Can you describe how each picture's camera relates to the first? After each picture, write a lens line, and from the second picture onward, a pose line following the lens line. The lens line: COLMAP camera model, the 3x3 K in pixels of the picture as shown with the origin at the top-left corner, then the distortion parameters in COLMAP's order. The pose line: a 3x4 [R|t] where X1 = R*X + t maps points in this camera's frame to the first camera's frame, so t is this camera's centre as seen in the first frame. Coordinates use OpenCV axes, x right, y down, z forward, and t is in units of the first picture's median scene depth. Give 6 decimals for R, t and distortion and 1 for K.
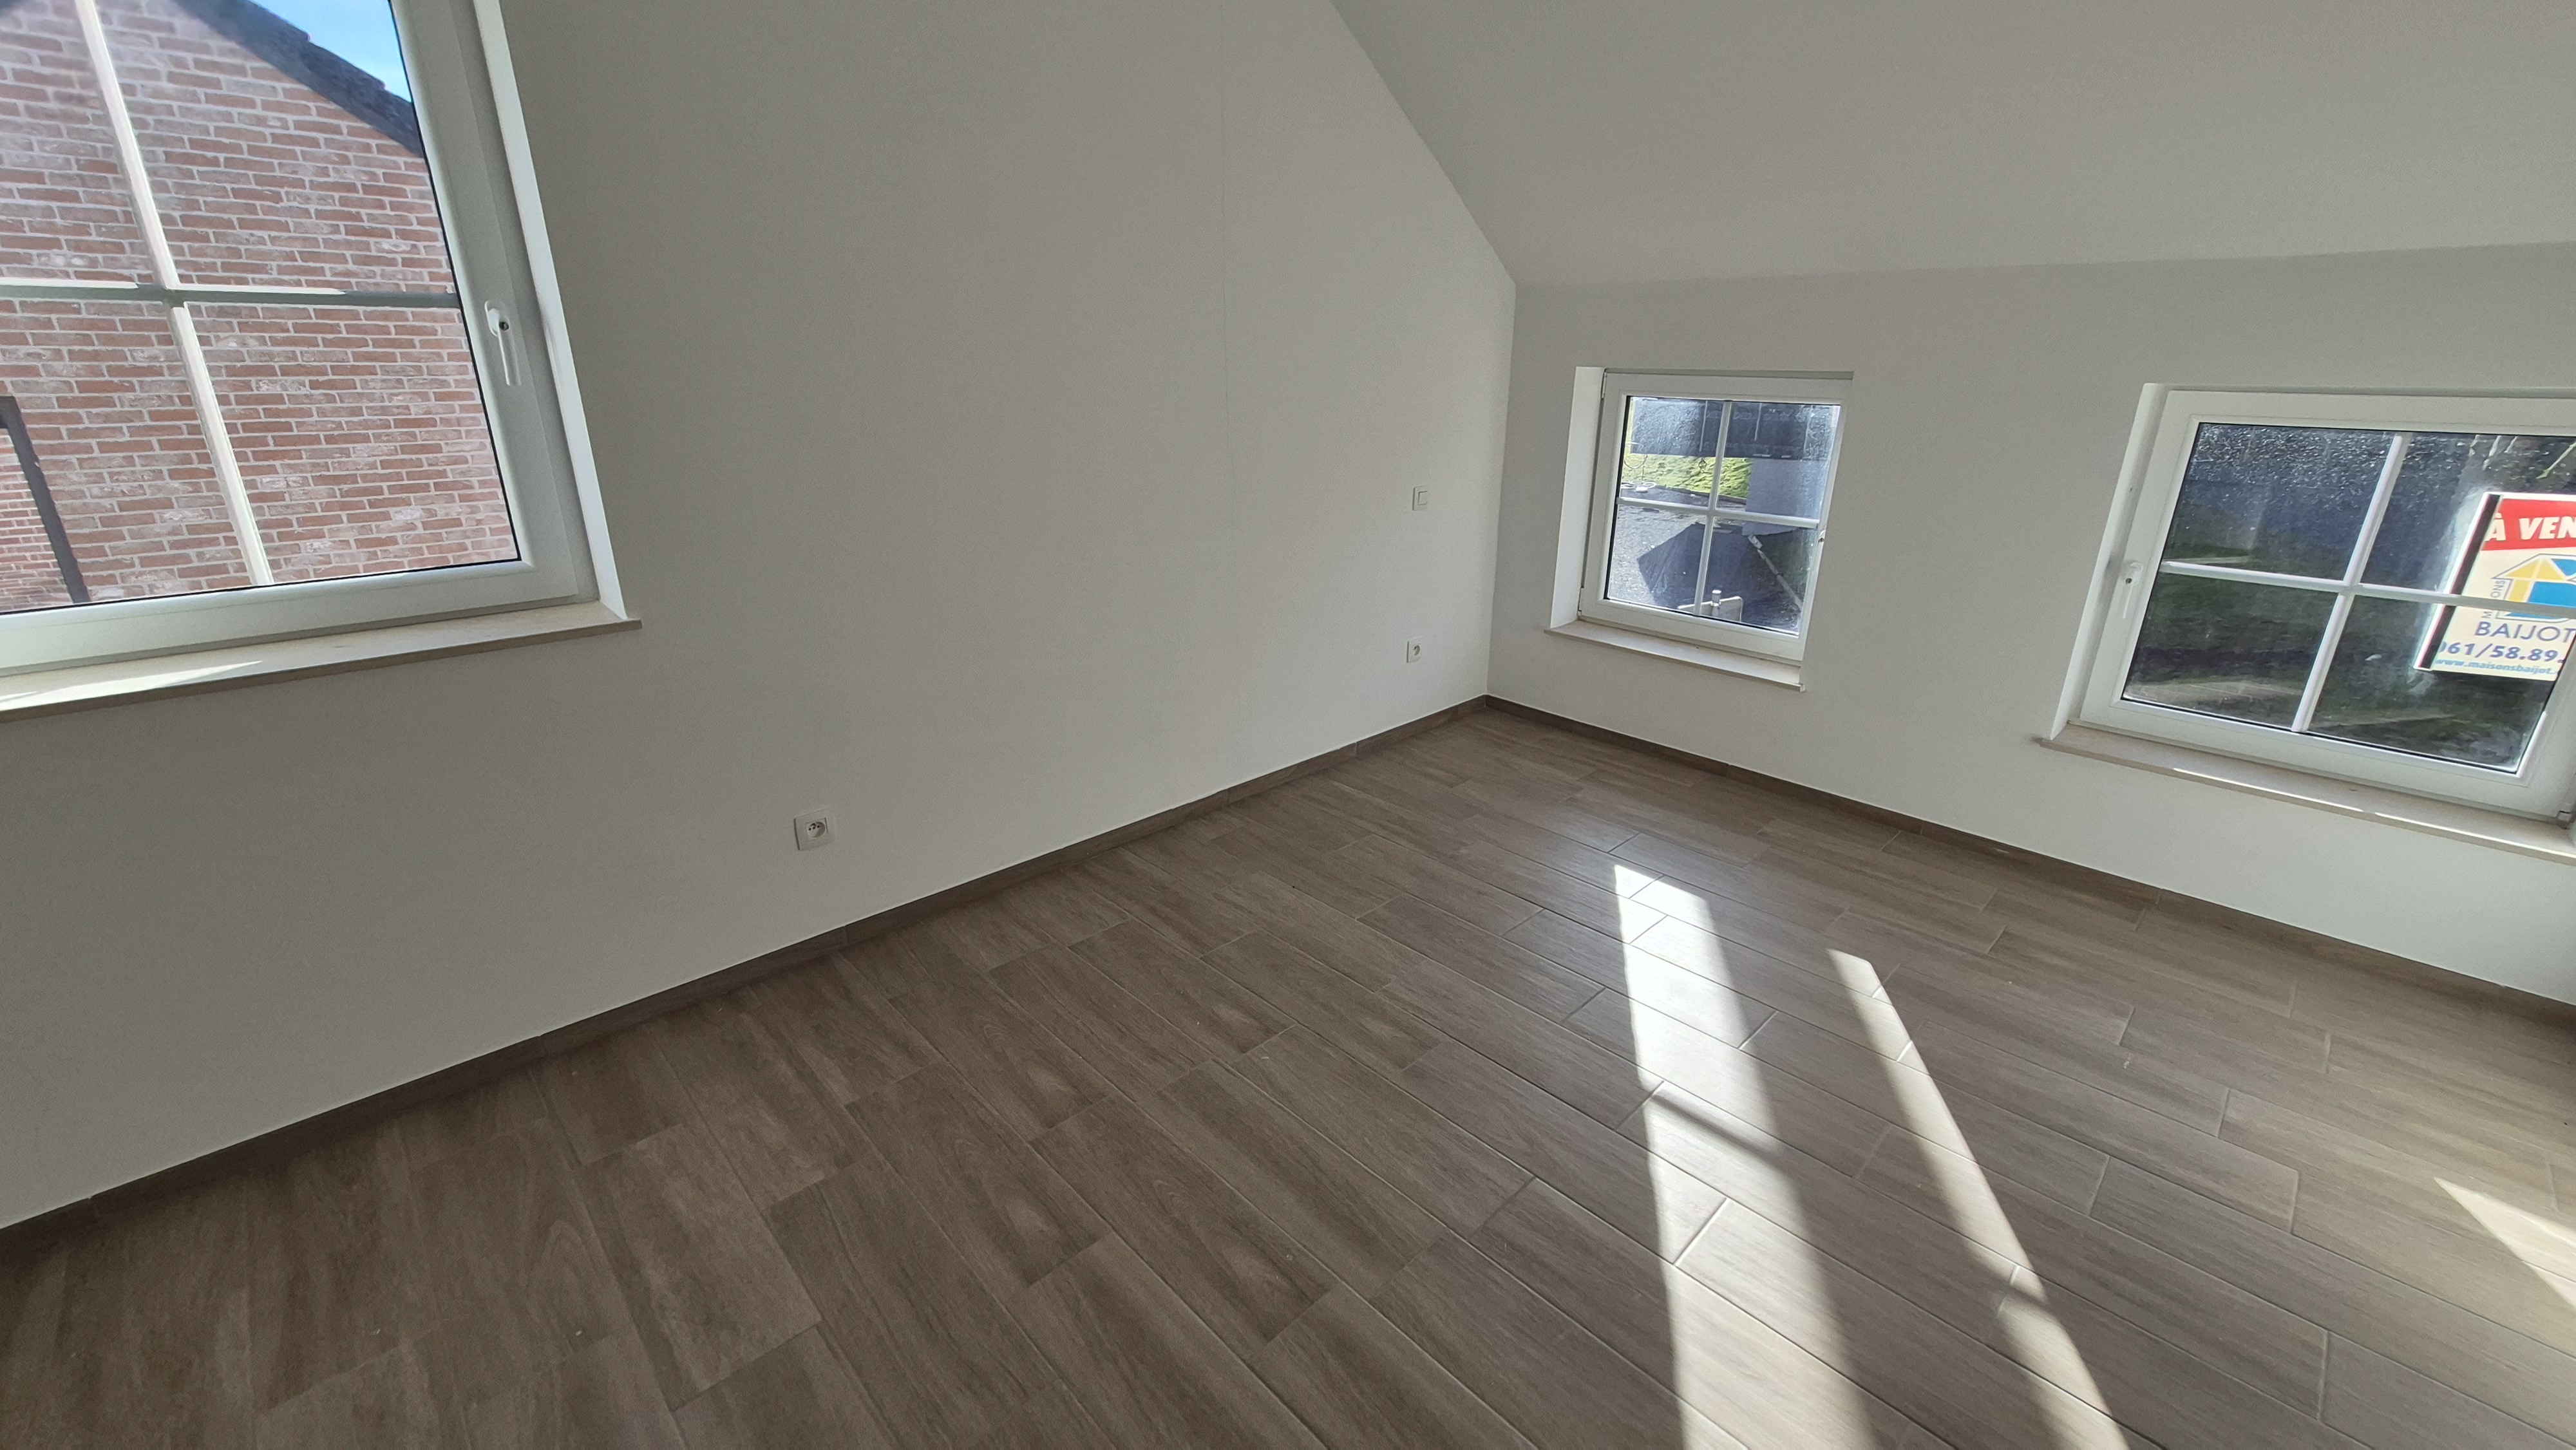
lens RADIAL K [[1025.9, 0, 1304.8], [0, 1025.9, 697.0], [0, 0, 1]] dist [0.007567, -0.000178]
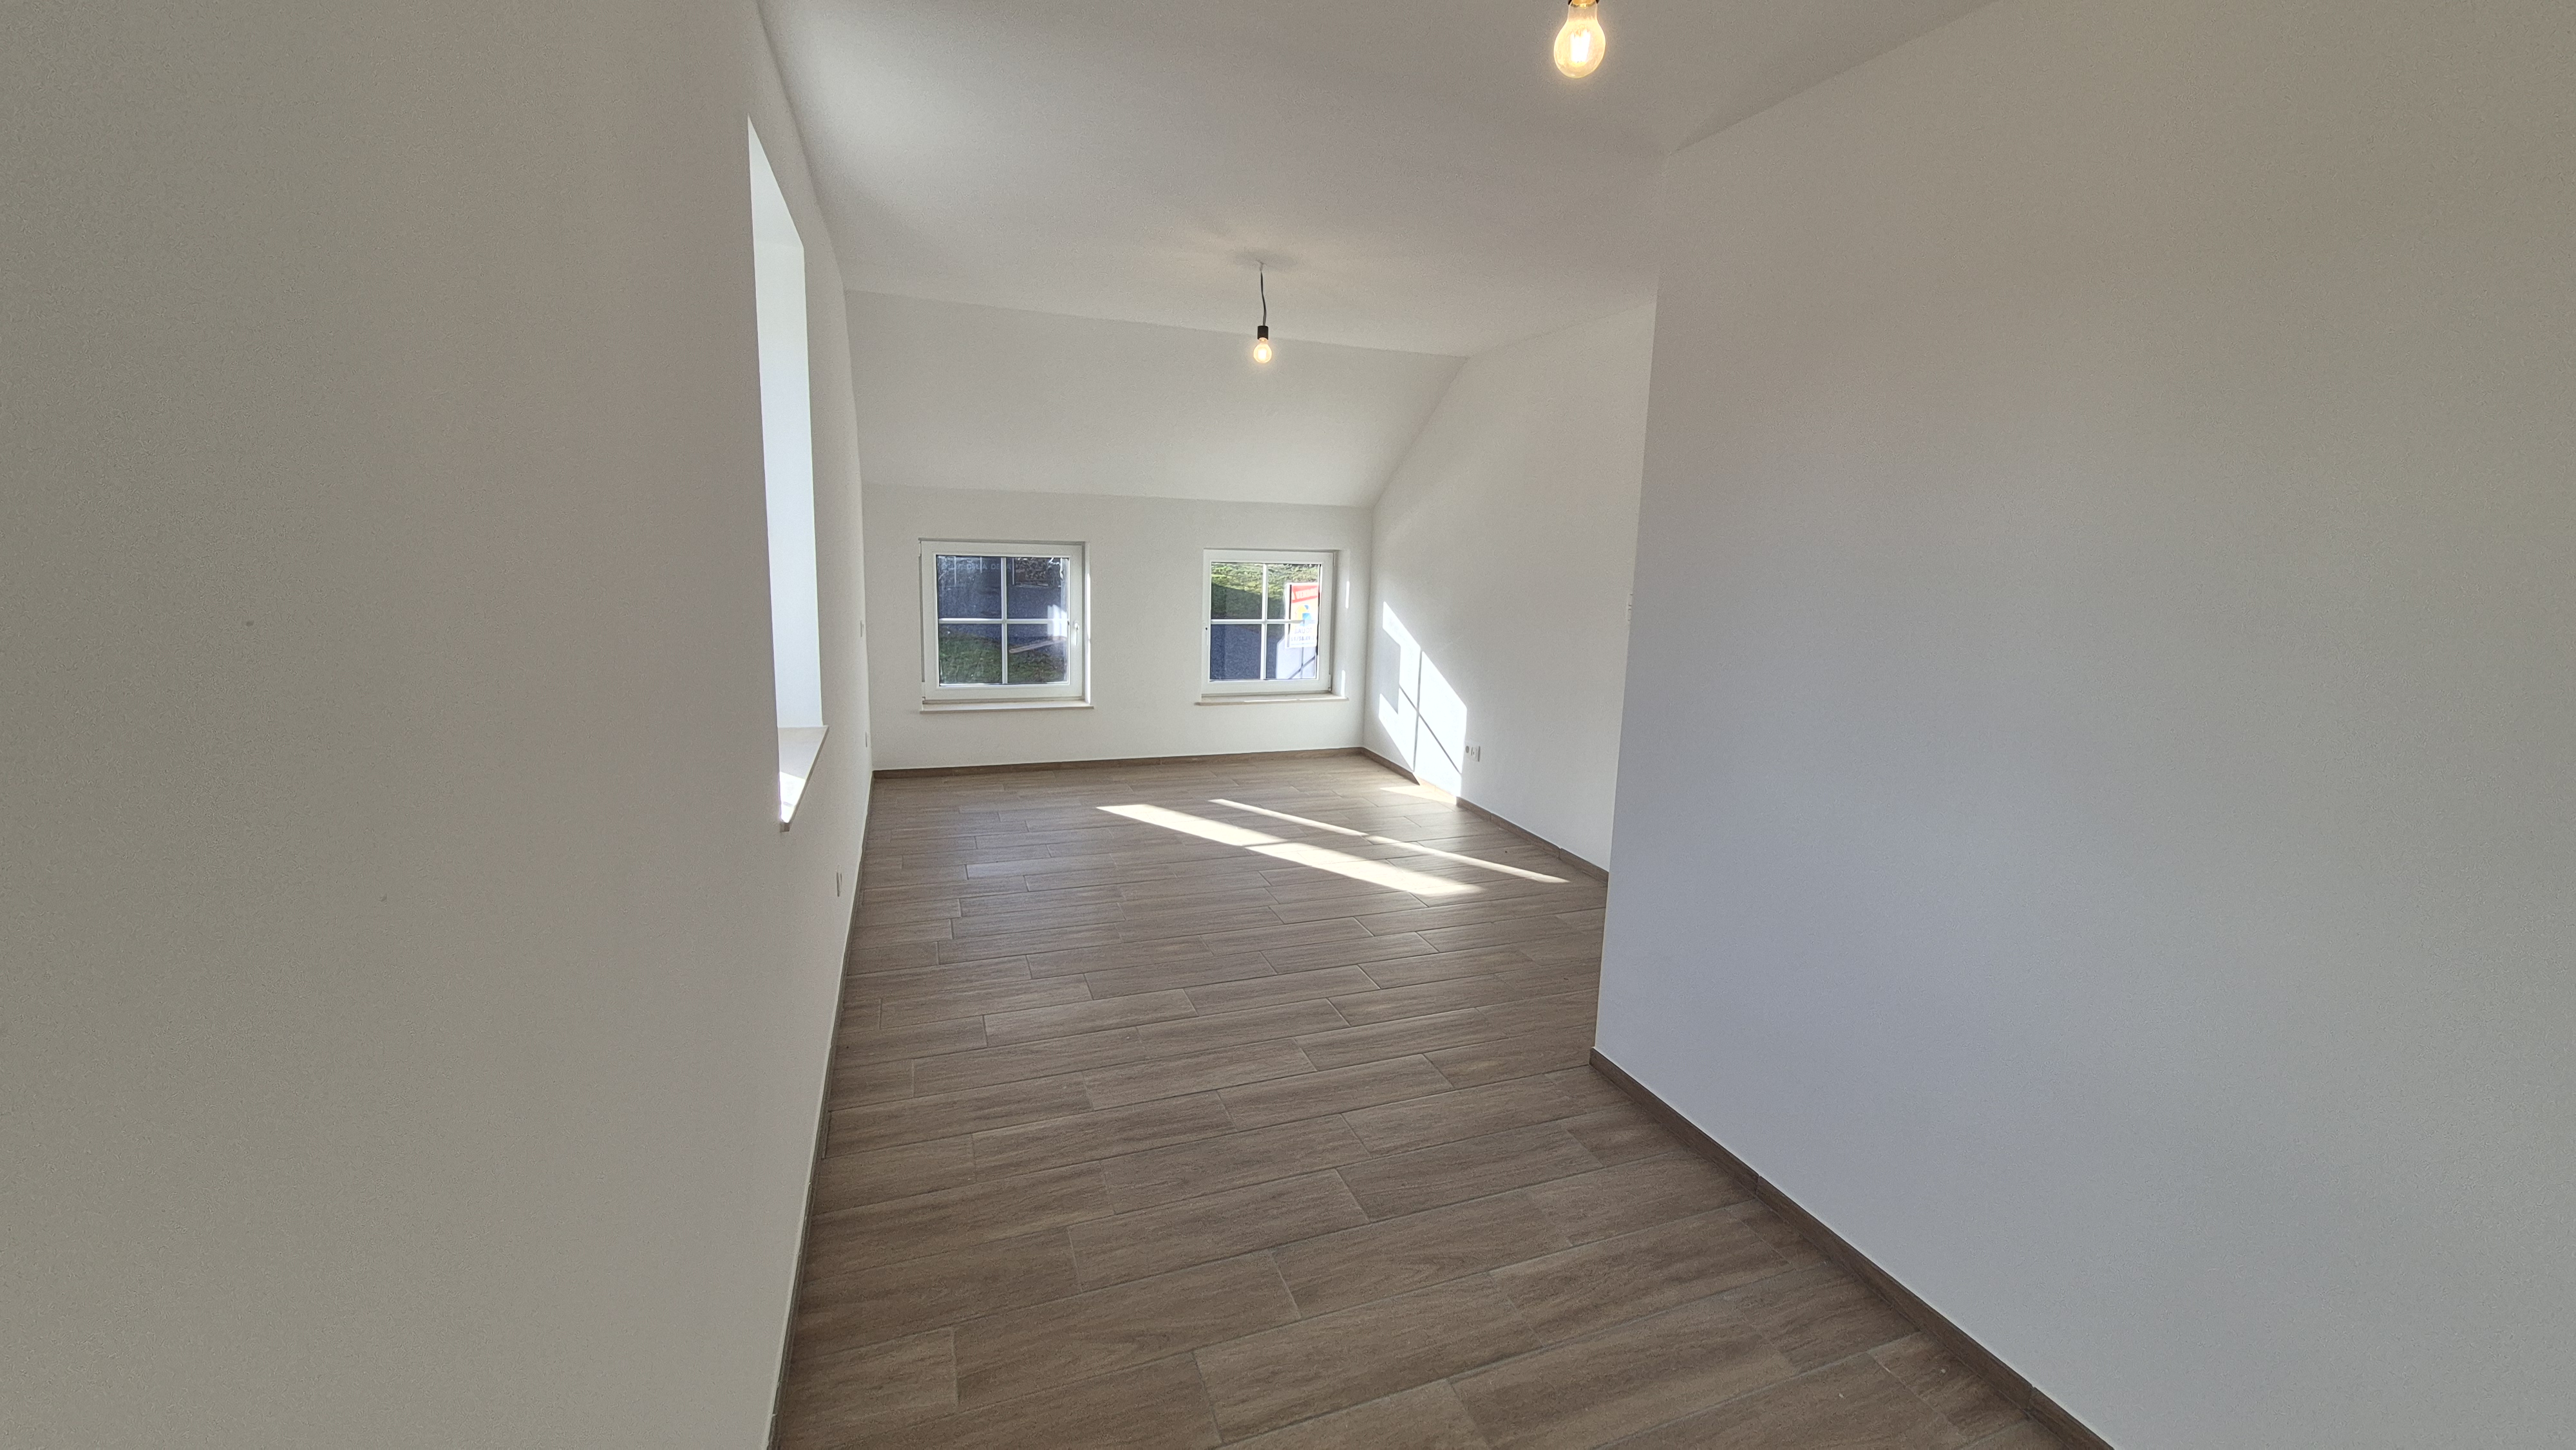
lens RADIAL K [[1025.9, 0, 1304.8], [0, 1025.9, 697.0], [0, 0, 1]] dist [0.007567, -0.000178]
pose [[0.398707, -0.141403, 0.906111, -1.621987], [0.262392, 0.964325, 0.035029, 0.013487], [-0.878739, 0.223790, 0.421586, -0.181888]]
